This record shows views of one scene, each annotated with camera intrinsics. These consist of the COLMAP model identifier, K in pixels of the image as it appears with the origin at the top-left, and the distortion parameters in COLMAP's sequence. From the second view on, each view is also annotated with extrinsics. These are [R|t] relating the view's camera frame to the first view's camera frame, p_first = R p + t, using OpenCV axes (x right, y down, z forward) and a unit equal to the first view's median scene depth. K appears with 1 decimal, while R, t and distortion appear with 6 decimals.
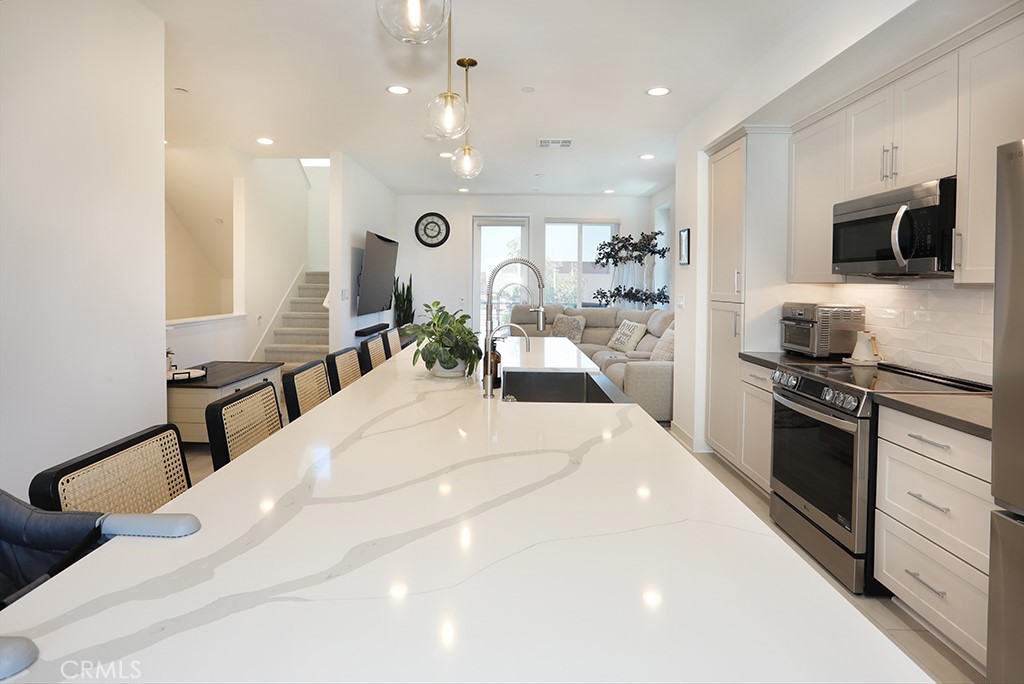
lens RADIAL K [[552.7, 0, 495.9], [0, 552.7, 310.1], [0, 0, 1]] dist [-0.031867, -0.000125]
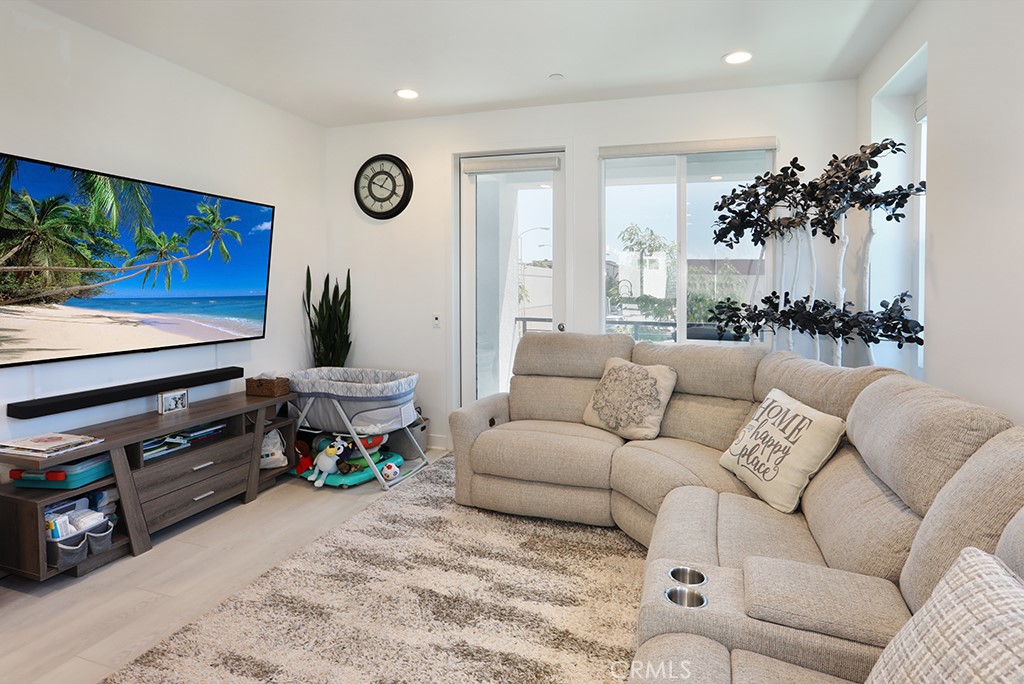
lens RADIAL K [[567.9, 0, 469.9], [0, 567.9, 296.7], [0, 0, 1]] dist [-0.029991, 0.000469]
pose [[0.942700, 0.005696, -0.333592, 0.337498], [-0.016830, 0.999393, -0.030494, -0.054836], [0.333216, 0.034361, 0.942224, 1.181172]]
